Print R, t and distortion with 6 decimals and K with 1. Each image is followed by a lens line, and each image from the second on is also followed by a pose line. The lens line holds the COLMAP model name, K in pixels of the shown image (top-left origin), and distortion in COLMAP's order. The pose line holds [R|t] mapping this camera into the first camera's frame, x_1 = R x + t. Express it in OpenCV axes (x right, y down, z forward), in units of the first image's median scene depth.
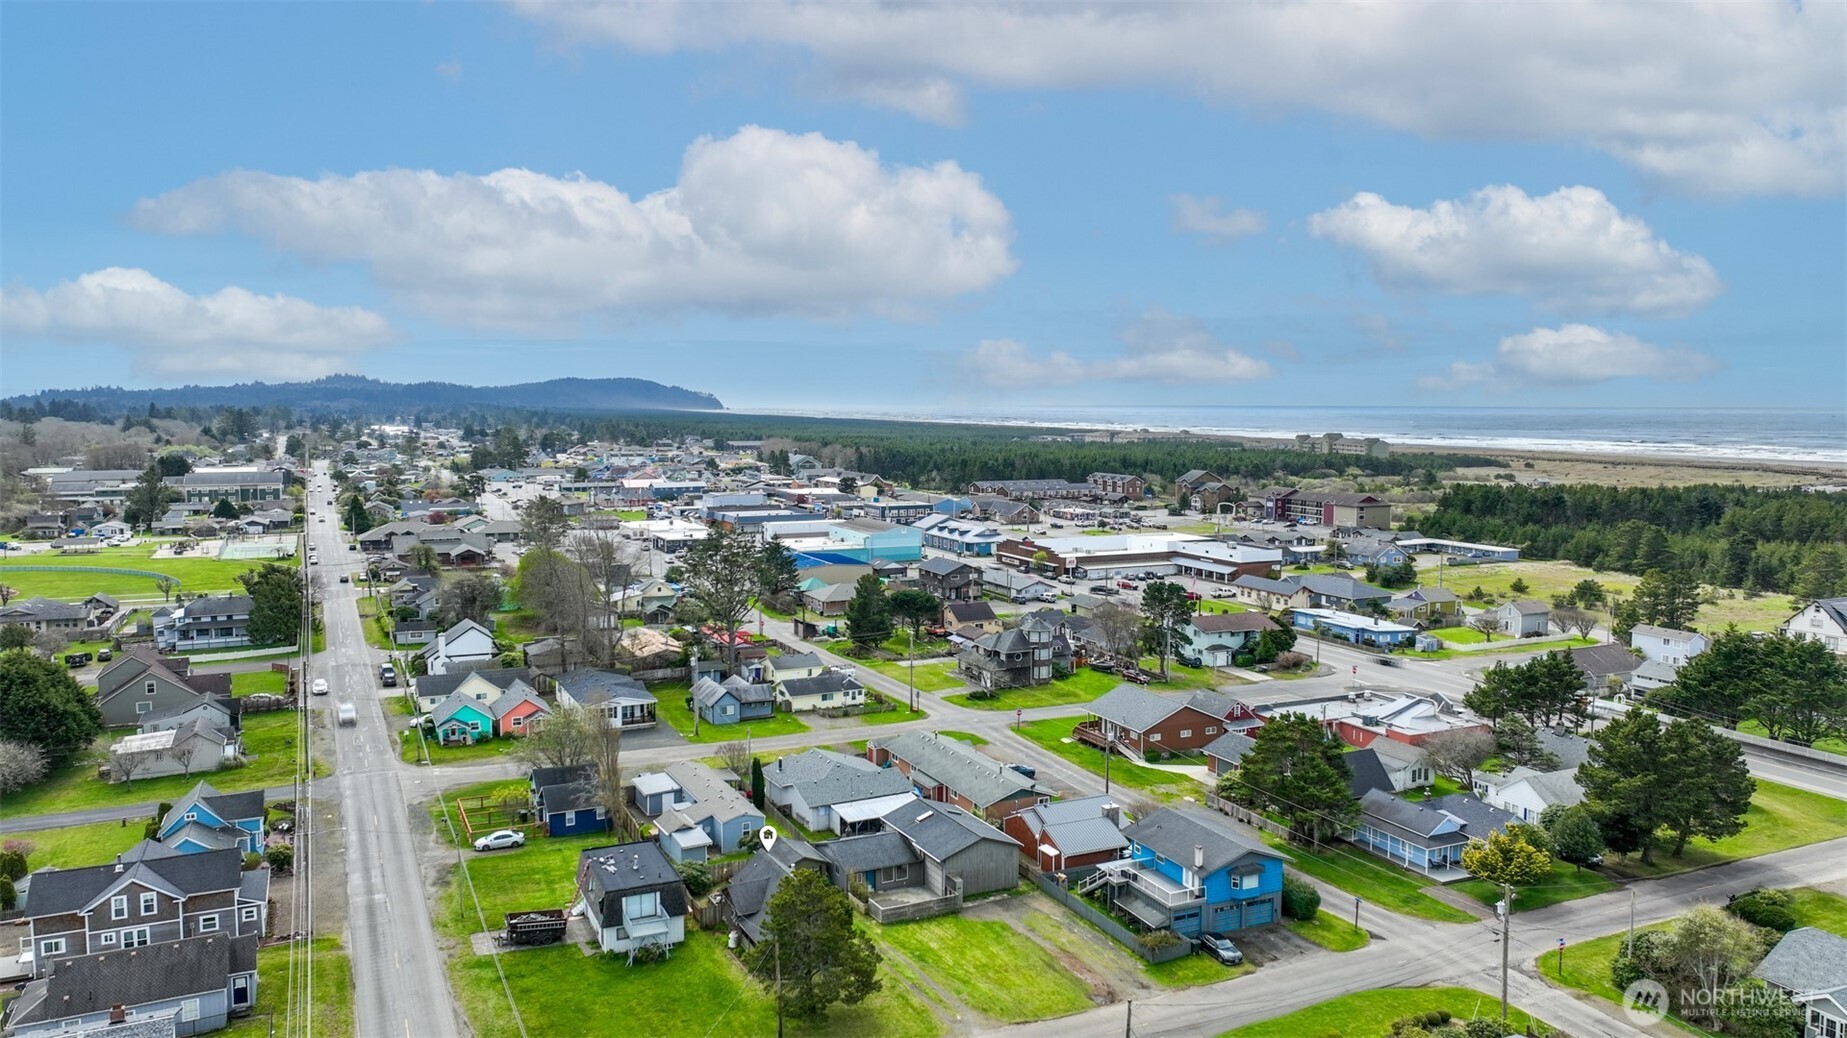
lens RADIAL K [[1270.1, 0, 914.2], [0, 1270.1, 502.7], [0, 0, 1]] dist [0.009674, 0.002762]
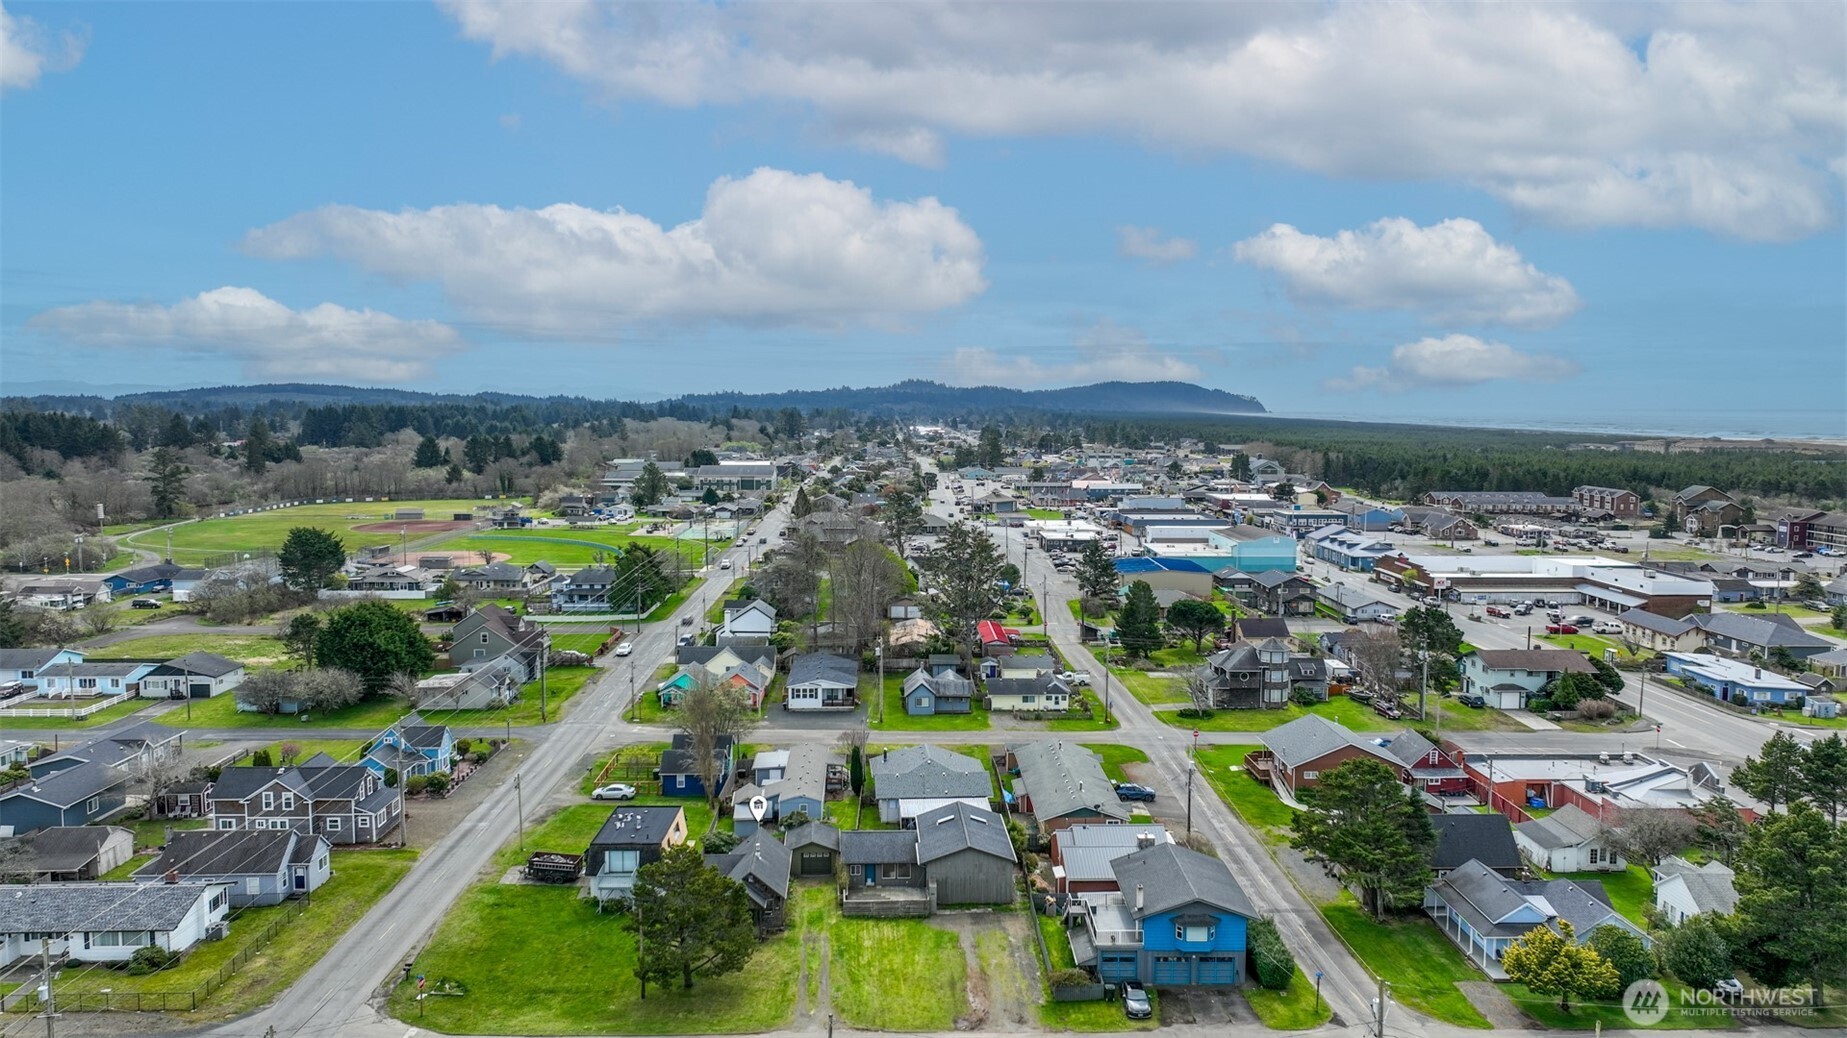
lens RADIAL K [[1270.1, 0, 914.2], [0, 1270.1, 502.7], [0, 0, 1]] dist [0.009674, 0.002762]
pose [[0.916481, 0.032347, -0.398770, 0.211010], [-0.033369, 0.999434, 0.004381, -0.001462], [0.398685, 0.009292, 0.917041, 0.047098]]
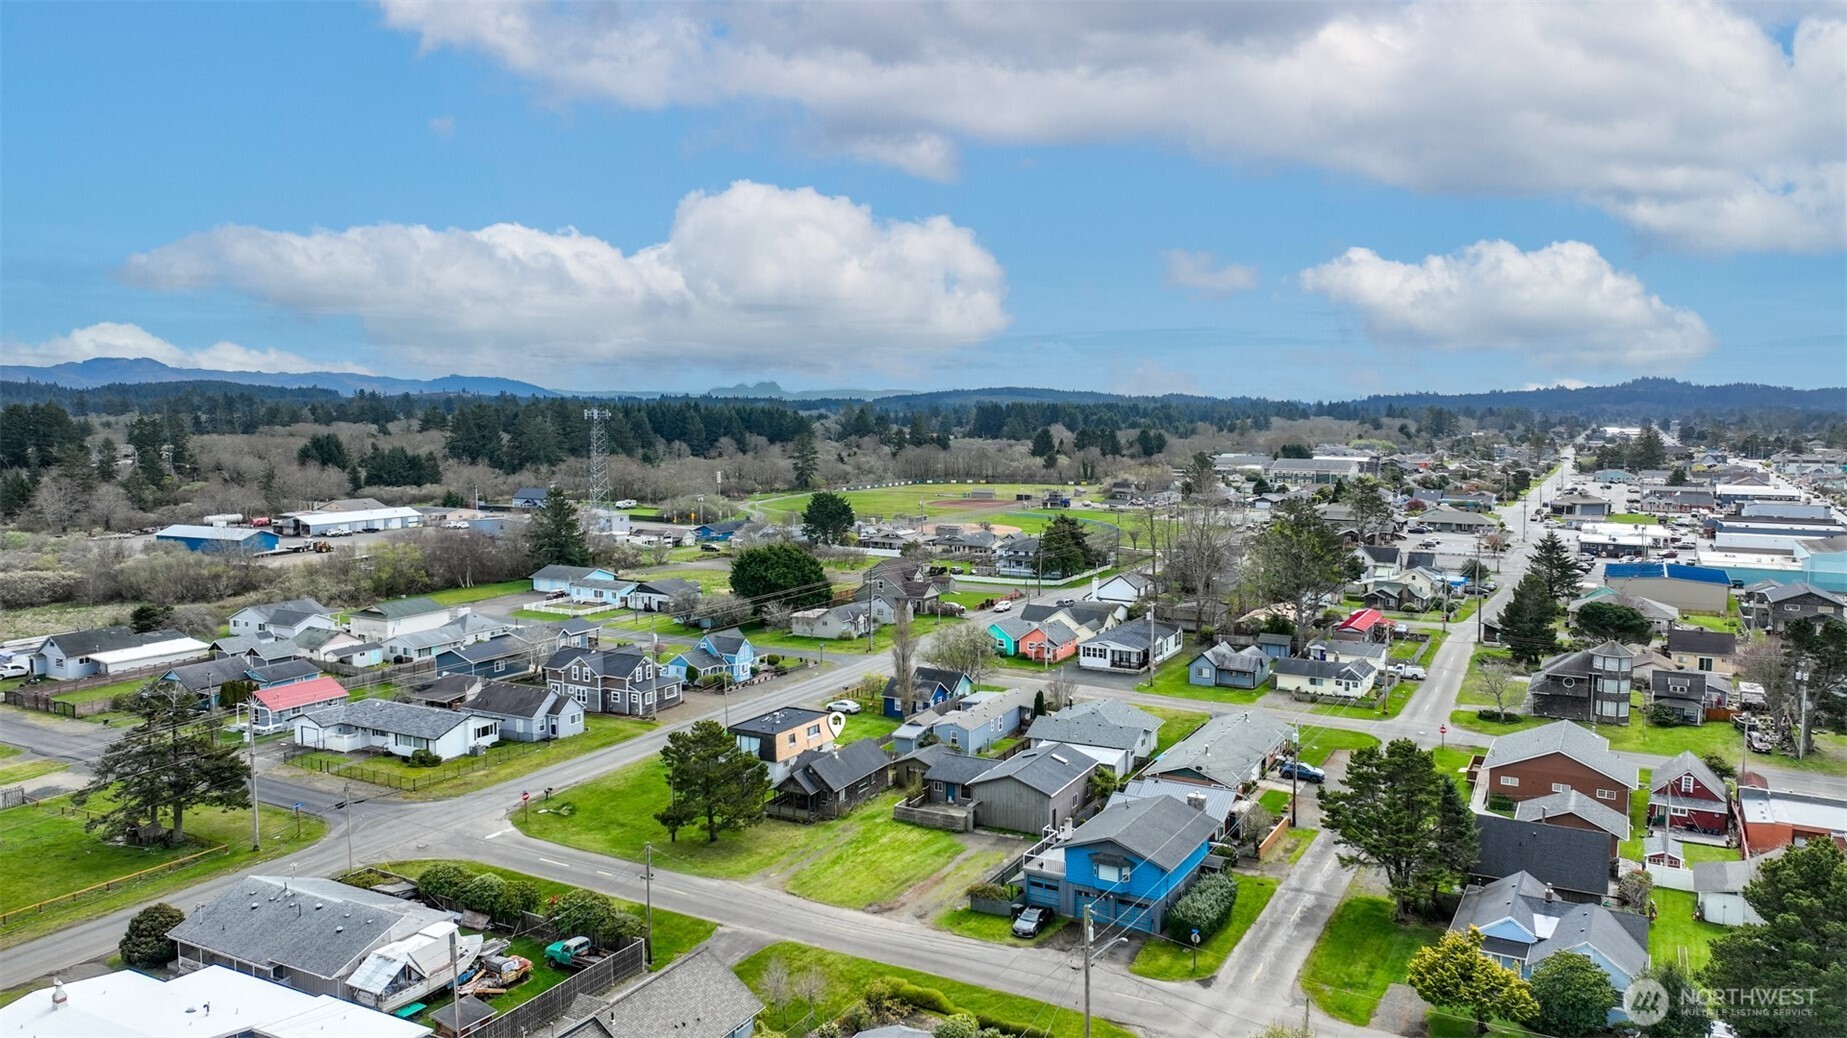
lens RADIAL K [[1250.7, 0, 923.5], [0, 1250.7, 519.0], [0, 0, 1]] dist [0.010489, 0.002371]
pose [[0.603362, 0.074299, -0.793999, 0.427719], [-0.065077, 0.996917, 0.043835, 0.008865], [0.794808, 0.025222, 0.606337, 0.173712]]
